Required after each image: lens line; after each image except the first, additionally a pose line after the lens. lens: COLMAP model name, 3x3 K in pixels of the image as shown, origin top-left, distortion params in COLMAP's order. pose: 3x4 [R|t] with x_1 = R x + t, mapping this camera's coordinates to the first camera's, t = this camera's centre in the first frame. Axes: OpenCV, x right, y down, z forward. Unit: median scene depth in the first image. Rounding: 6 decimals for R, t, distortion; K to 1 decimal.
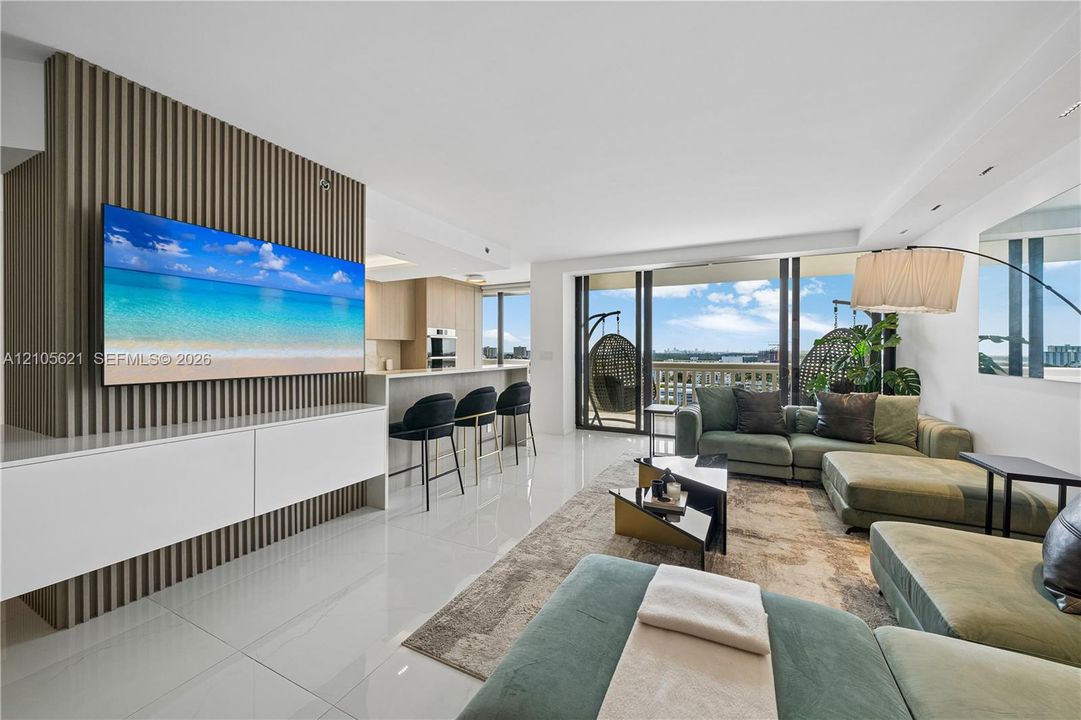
lens RADIAL K [[407.0, 0, 536.7], [0, 407.0, 354.2], [0, 0, 1]] dist [-0.059564, 0.016239]
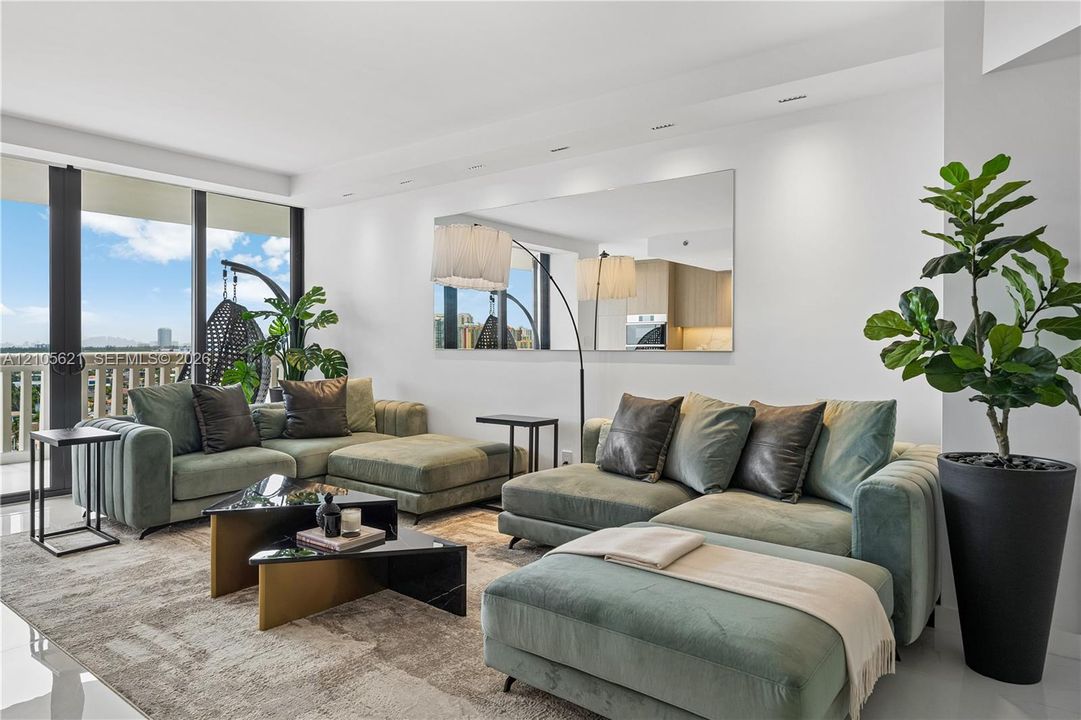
lens RADIAL K [[631.7, 0, 540.6], [0, 631.7, 332.3], [0, 0, 1]] dist [0.001230, 0.000738]
pose [[0.218413, 0.002258, 0.975854, -0.574303], [0.007535, 0.999964, -0.004000, 0.008767], [-0.975827, 0.008226, 0.218388, 0.353286]]
